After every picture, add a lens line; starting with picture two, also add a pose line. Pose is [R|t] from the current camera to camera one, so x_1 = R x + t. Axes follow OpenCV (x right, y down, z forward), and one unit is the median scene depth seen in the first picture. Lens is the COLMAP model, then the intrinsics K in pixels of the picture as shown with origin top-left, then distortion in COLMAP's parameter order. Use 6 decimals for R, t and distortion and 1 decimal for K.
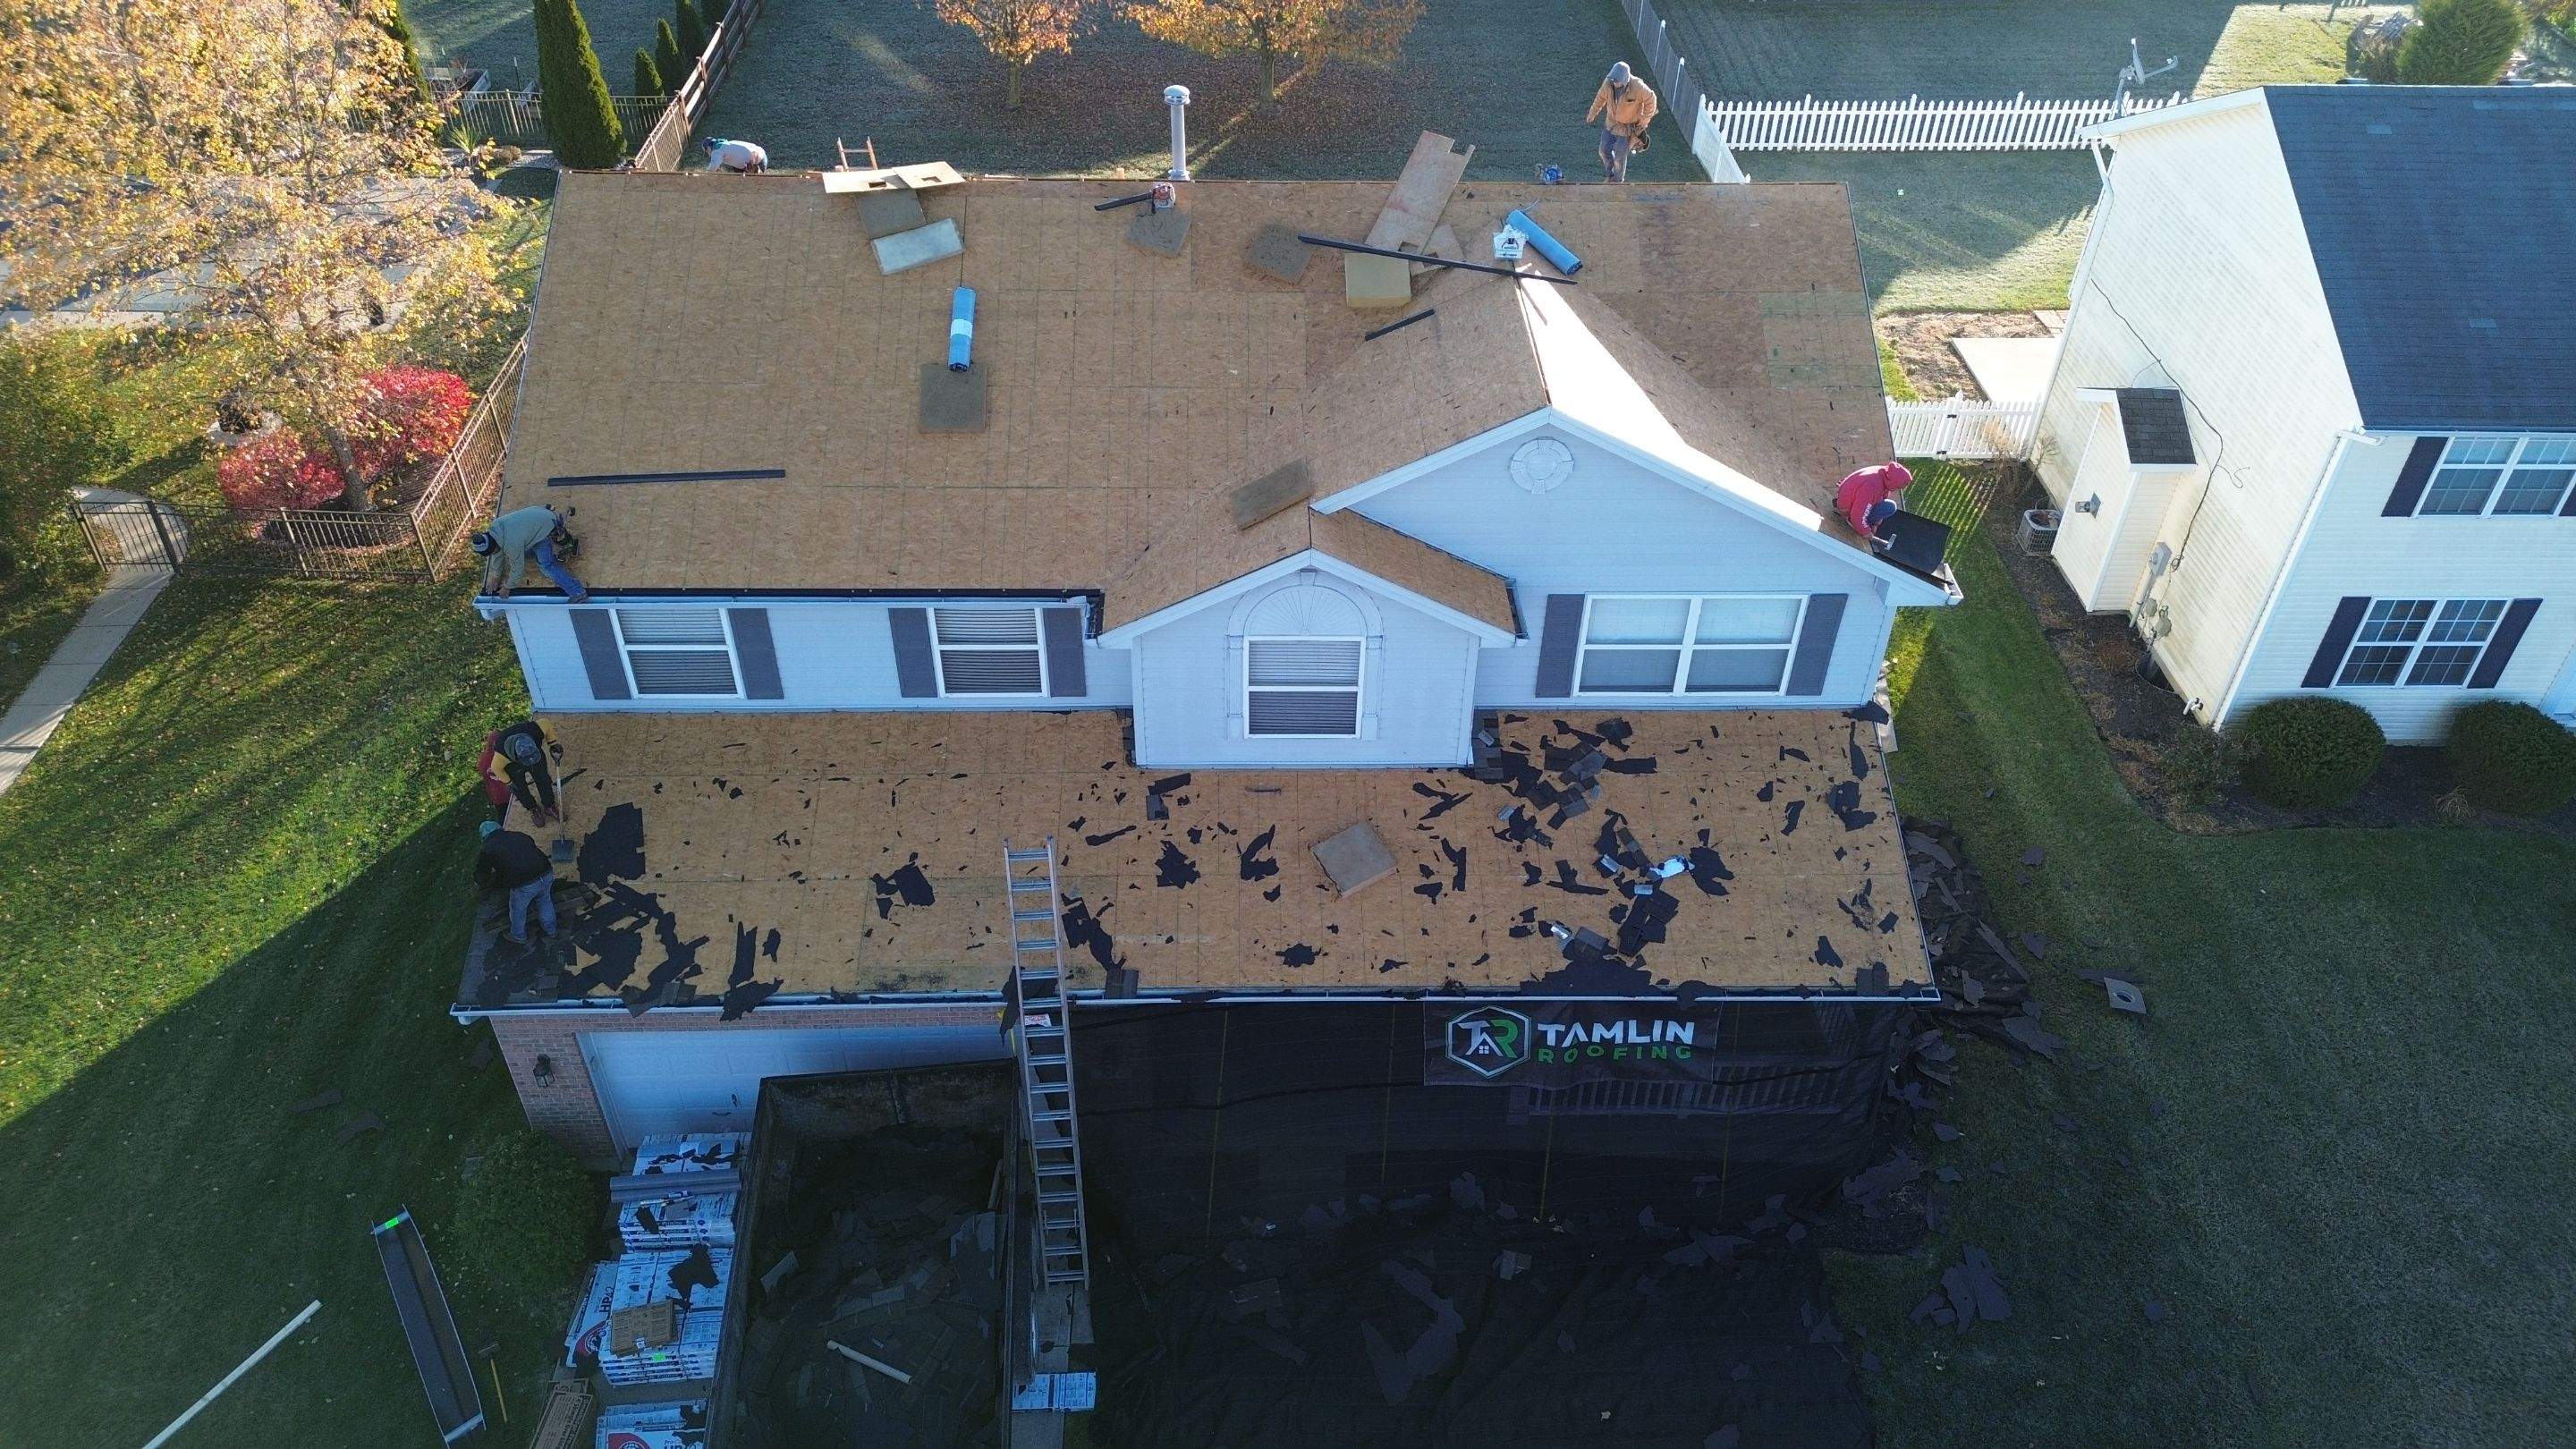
lens RADIAL K [[1806.0, 0, 1298.7], [0, 1806.0, 733.8], [0, 0, 1]] dist [0.073377, -0.081264]
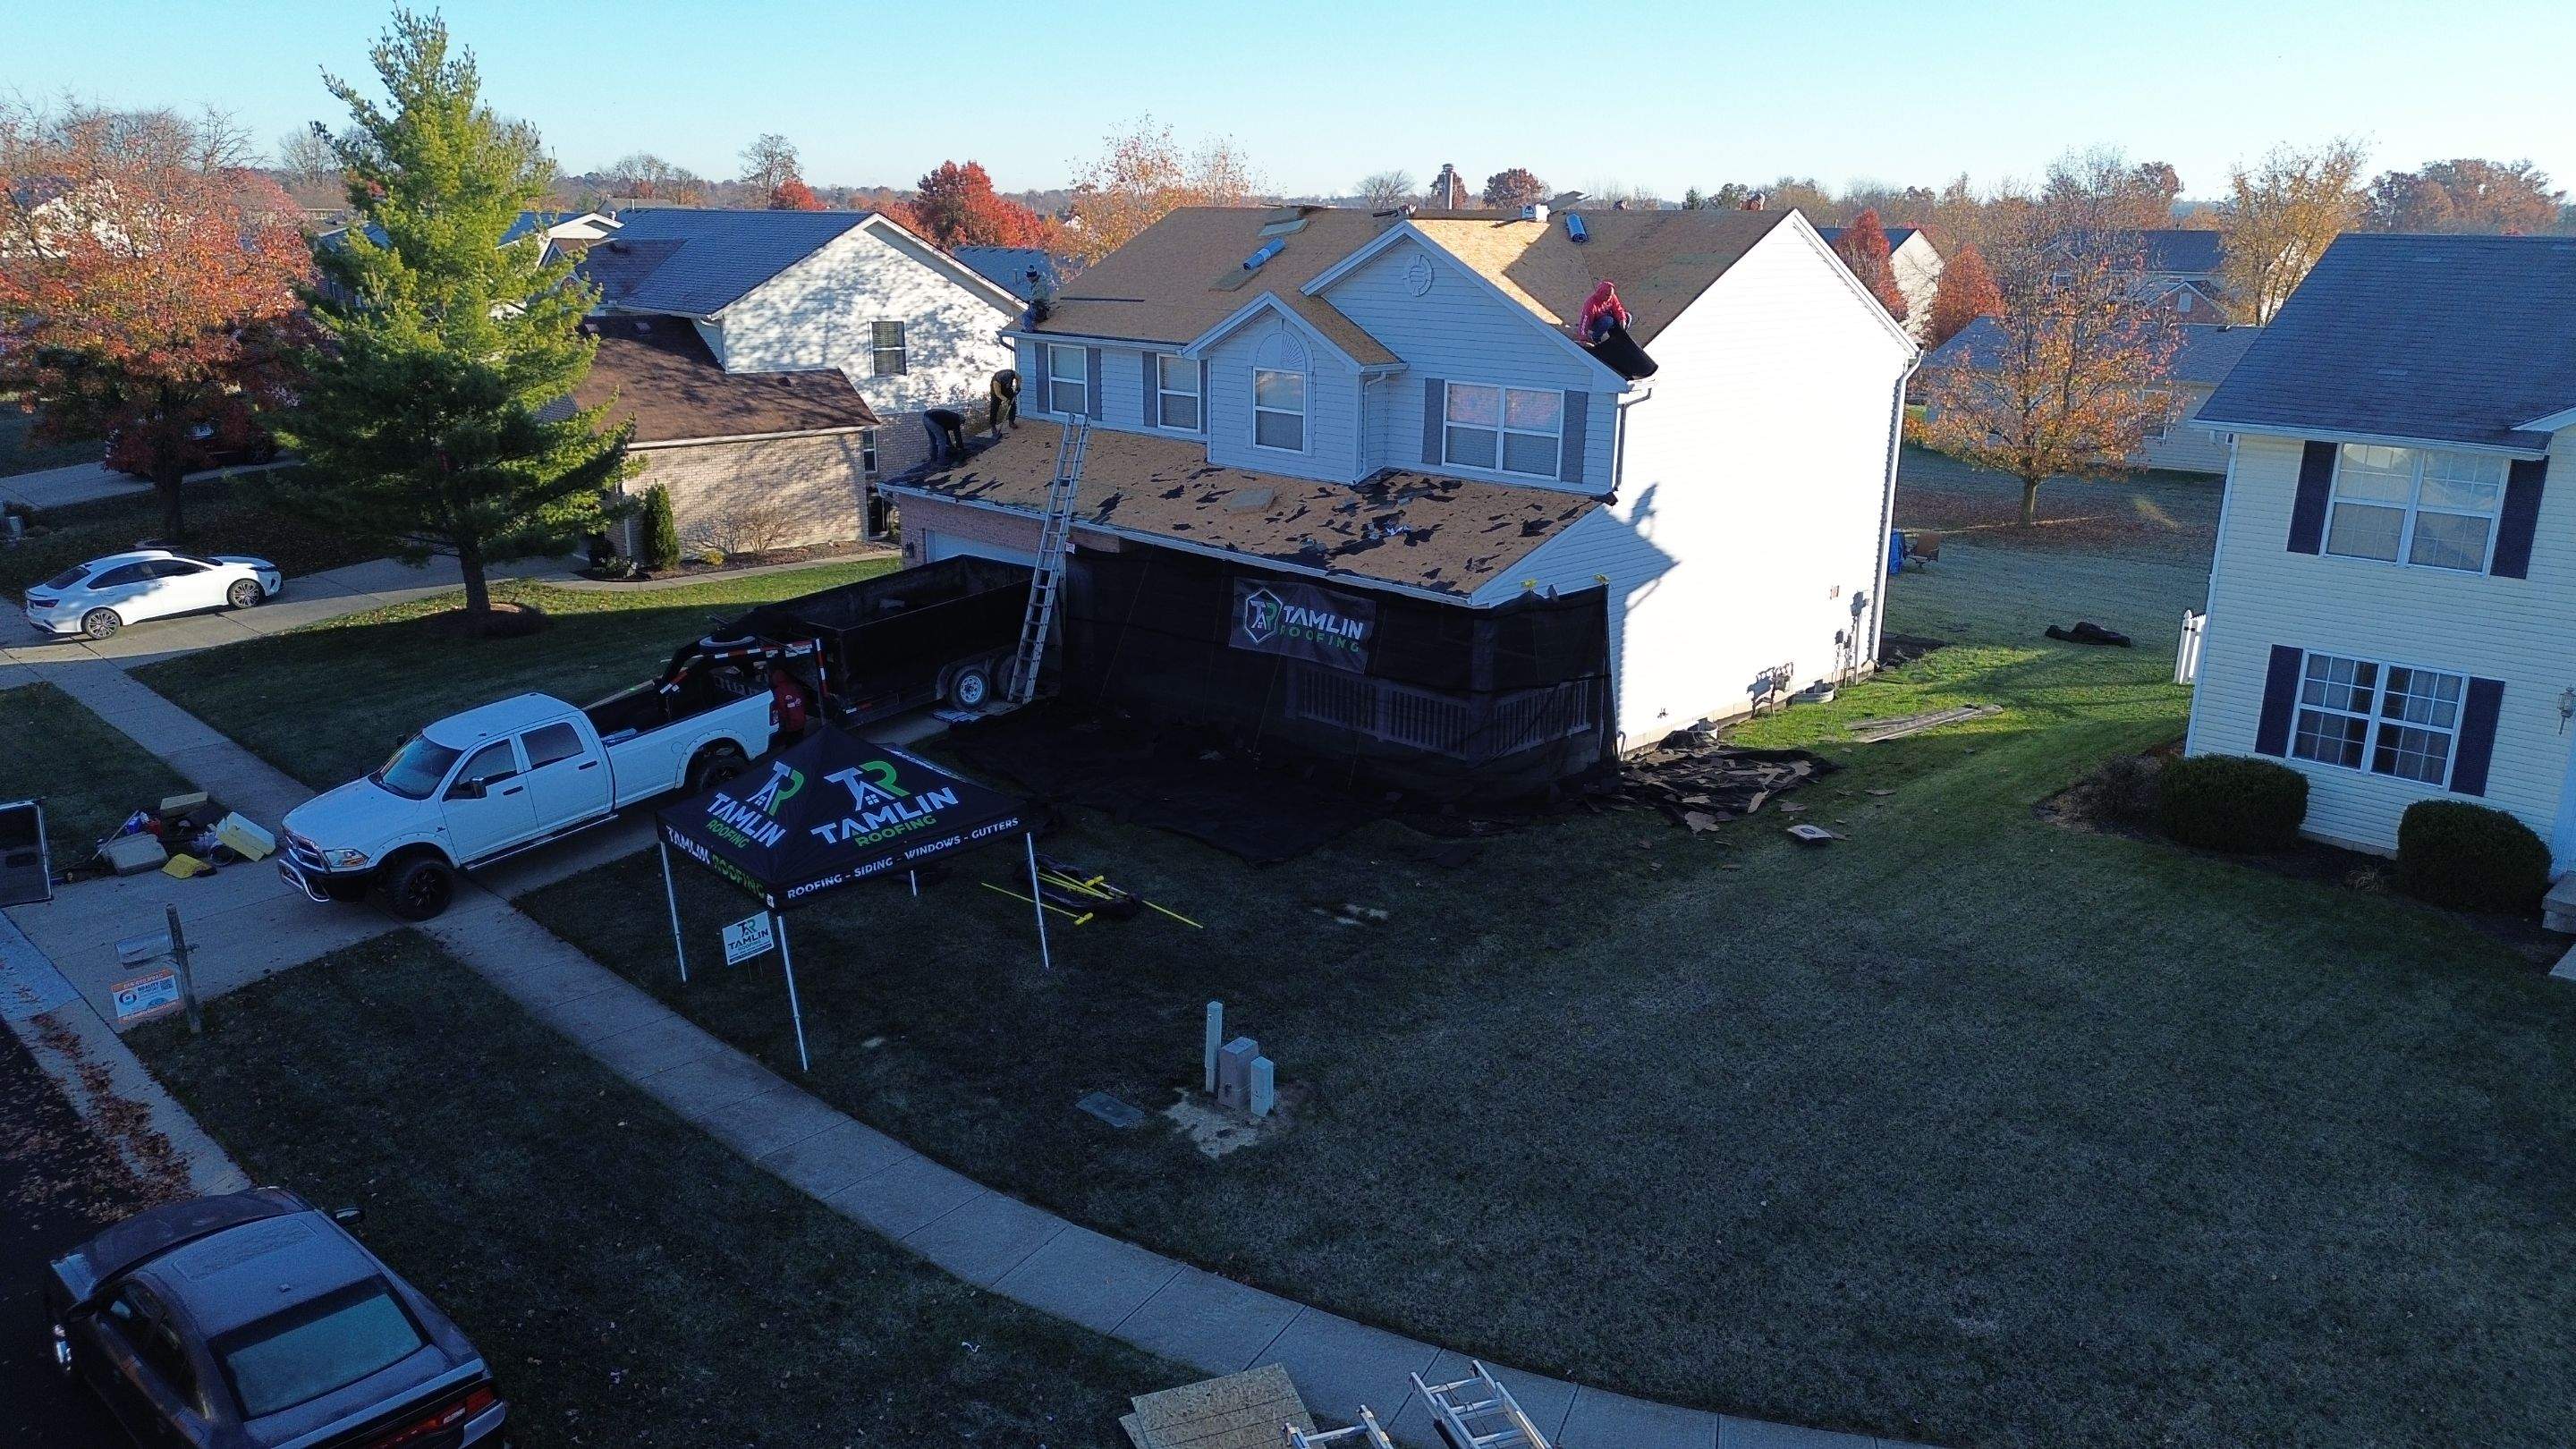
lens RADIAL K [[1806.0, 0, 1298.7], [0, 1806.0, 733.8], [0, 0, 1]] dist [0.073377, -0.081264]
pose [[0.694350, 0.188319, -0.694560, 1.174343], [-0.453648, 0.863774, -0.219312, 0.562869], [0.558643, 0.467365, 0.685192, 0.033436]]
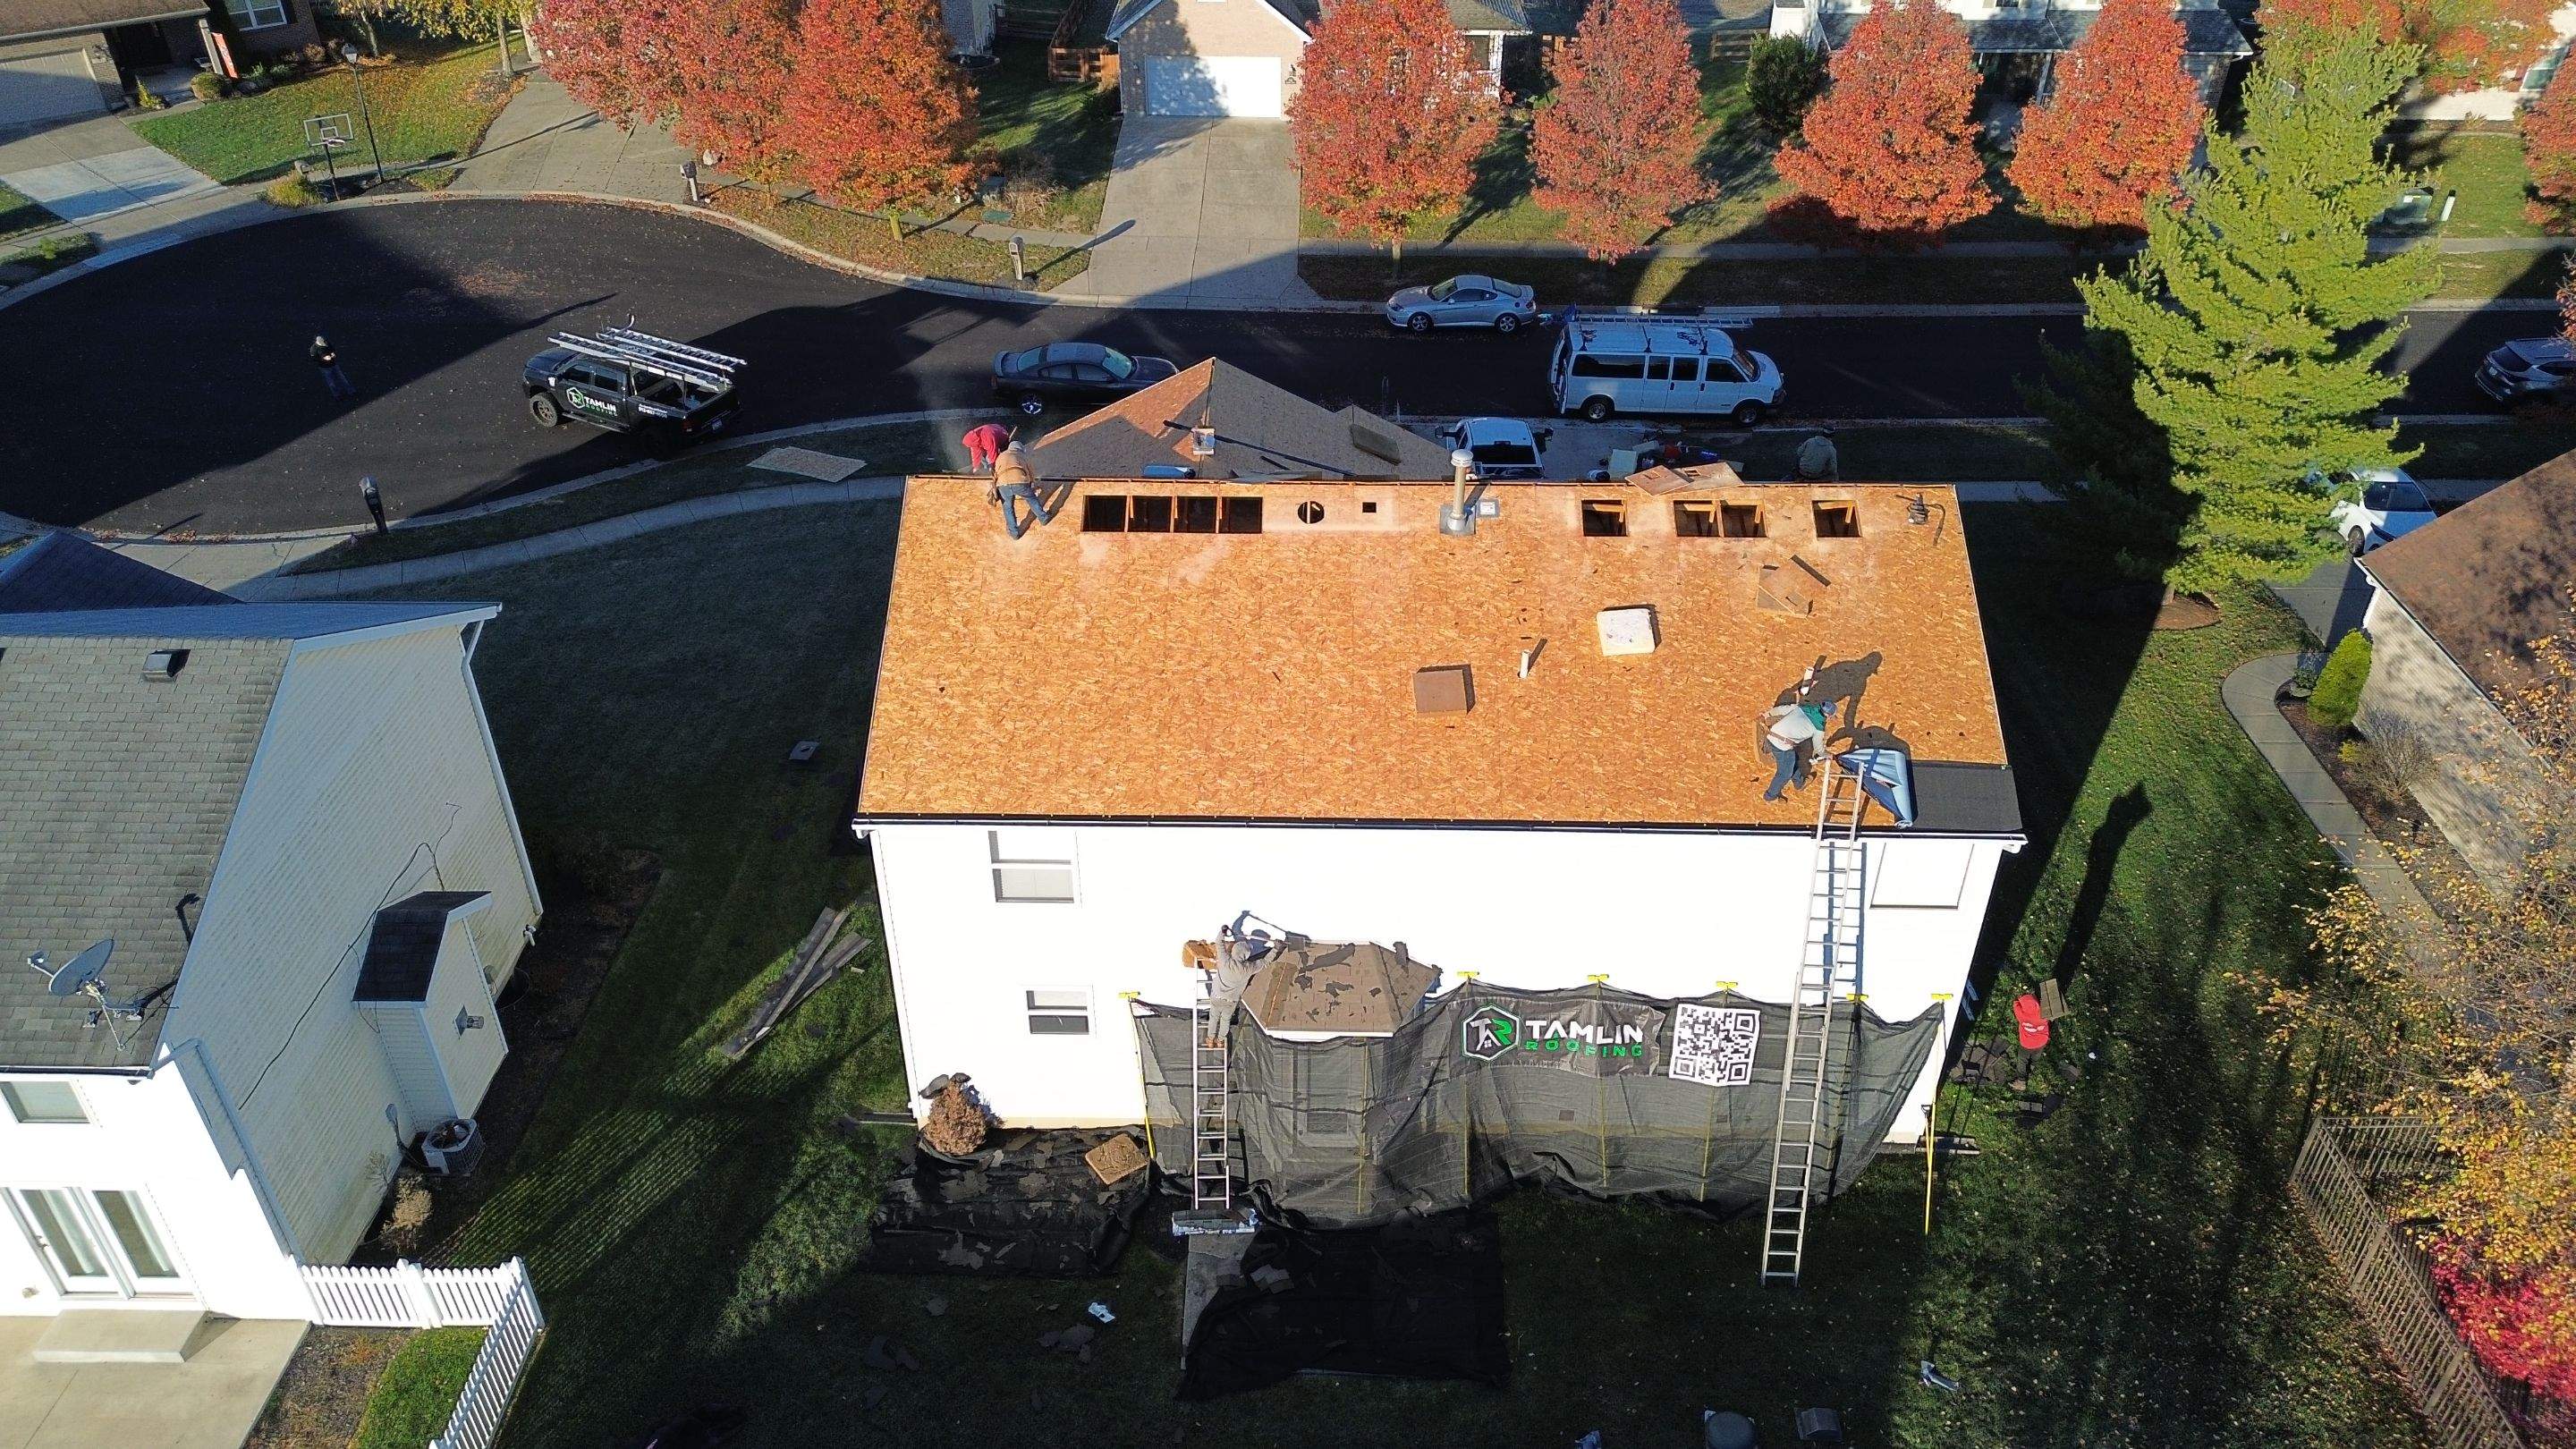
lens RADIAL K [[1806.0, 0, 1298.7], [0, 1806.0, 733.8], [0, 0, 1]] dist [0.073377, -0.081264]
pose [[-0.997272, -0.057219, 0.046623, -0.030694], [0.028265, 0.287452, 0.957378, -1.549586], [-0.068182, 0.956084, -0.285051, 1.653827]]
